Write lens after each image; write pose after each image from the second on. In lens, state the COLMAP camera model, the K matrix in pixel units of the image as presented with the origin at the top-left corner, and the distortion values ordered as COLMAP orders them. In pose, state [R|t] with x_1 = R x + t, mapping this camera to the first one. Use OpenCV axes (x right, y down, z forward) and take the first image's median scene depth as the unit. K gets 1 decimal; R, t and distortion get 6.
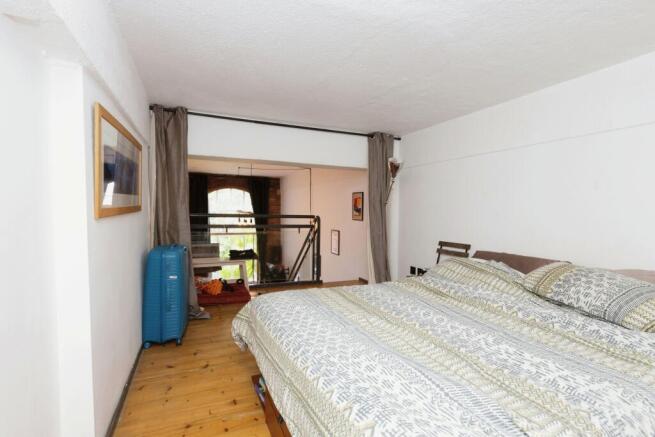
lens RADIAL K [[303.8, 0, 327.8], [0, 303.8, 219.3], [0, 0, 1]] dist [-0.001186, -0.001206]
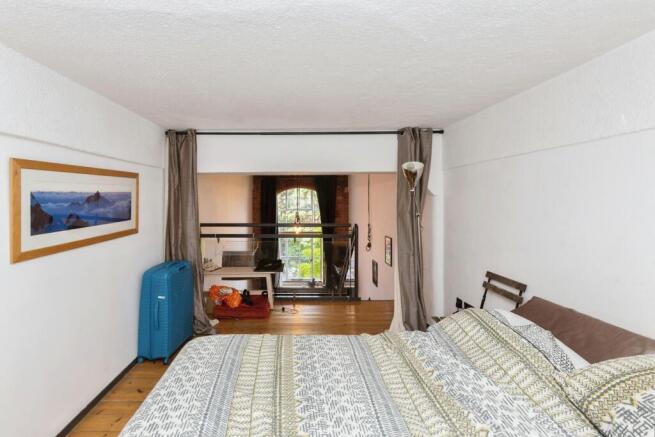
lens RADIAL K [[303.8, 0, 319.9], [0, 303.8, 194.9], [0, 0, 1]] dist [-0.001186, -0.001206]
pose [[0.920792, -0.017214, -0.389675, 0.310556], [0.004696, 0.999443, -0.033055, -0.095030], [0.390027, 0.028607, 0.920359, 0.191802]]
